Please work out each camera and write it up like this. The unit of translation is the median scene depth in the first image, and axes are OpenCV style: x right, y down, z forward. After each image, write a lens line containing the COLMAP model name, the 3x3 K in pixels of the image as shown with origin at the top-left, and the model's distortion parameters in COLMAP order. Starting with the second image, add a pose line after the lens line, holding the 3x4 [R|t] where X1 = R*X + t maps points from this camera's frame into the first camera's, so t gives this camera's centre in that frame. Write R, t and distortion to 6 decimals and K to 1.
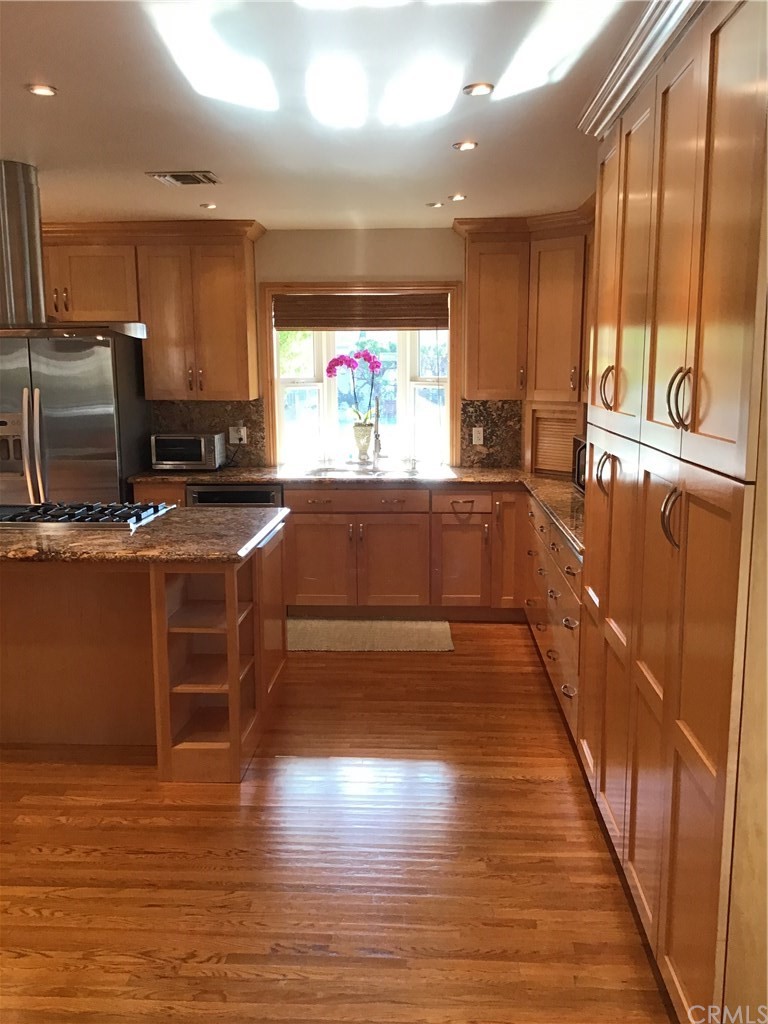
lens RADIAL K [[927.5, 0, 386.6], [0, 927.5, 536.2], [0, 0, 1]] dist [0.015283, 0.000000]
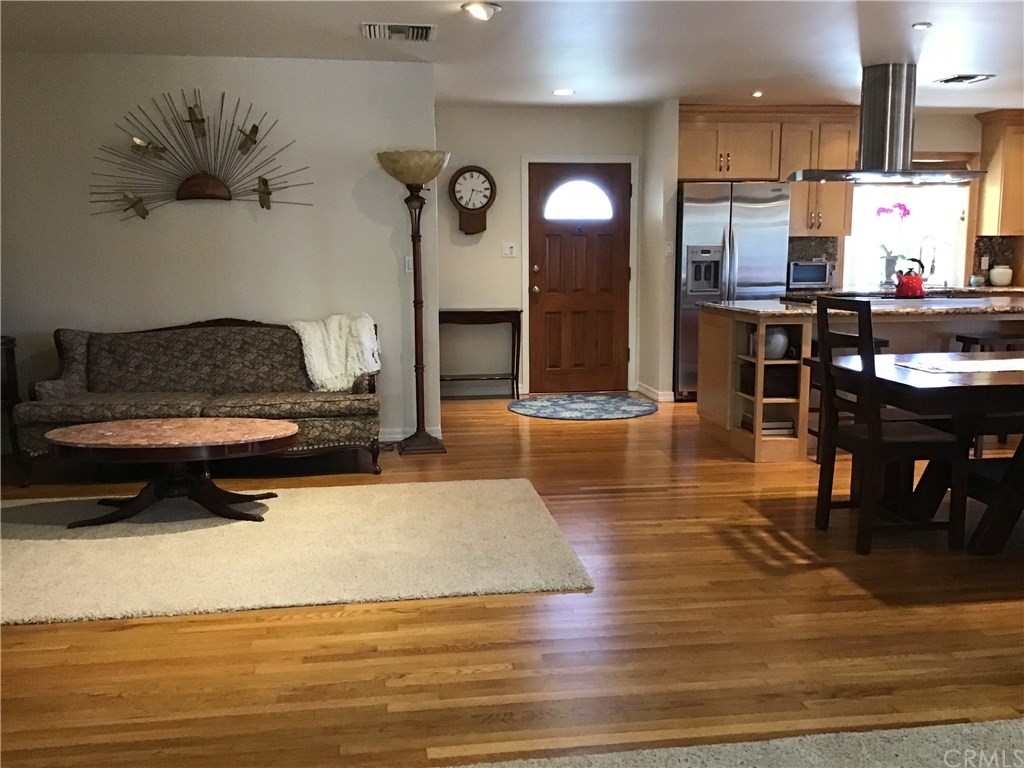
lens RADIAL K [[927.5, 0, 515.9], [0, 927.5, 382.8], [0, 0, 1]] dist [0.015283, 0.000000]
pose [[0.984741, -0.027850, 0.171782, -0.839023], [0.033889, 0.998903, -0.032320, 0.092675], [-0.170694, 0.037648, 0.984605, -0.247245]]
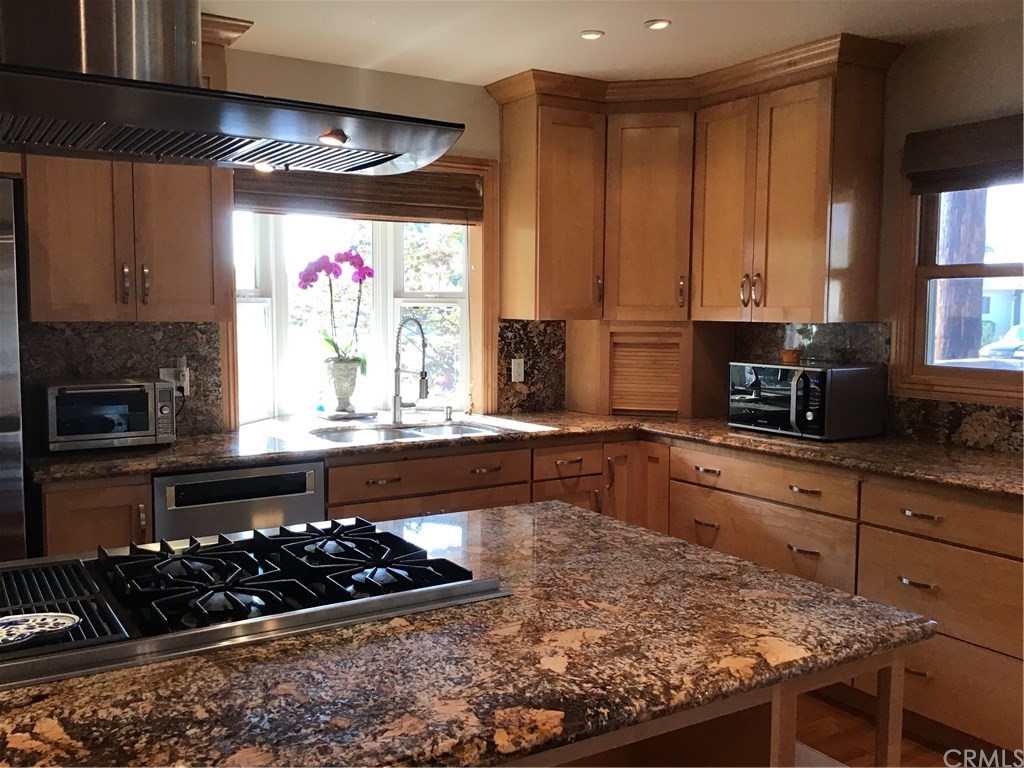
lens RADIAL K [[927.5, 0, 500.1], [0, 927.5, 384.1], [0, 0, 1]] dist [0.015283, 0.000000]
pose [[0.828643, -0.039894, 0.558354, -0.323263], [0.095386, 0.992932, -0.070616, -0.046746], [-0.551590, 0.111775, 0.826592, 0.403286]]
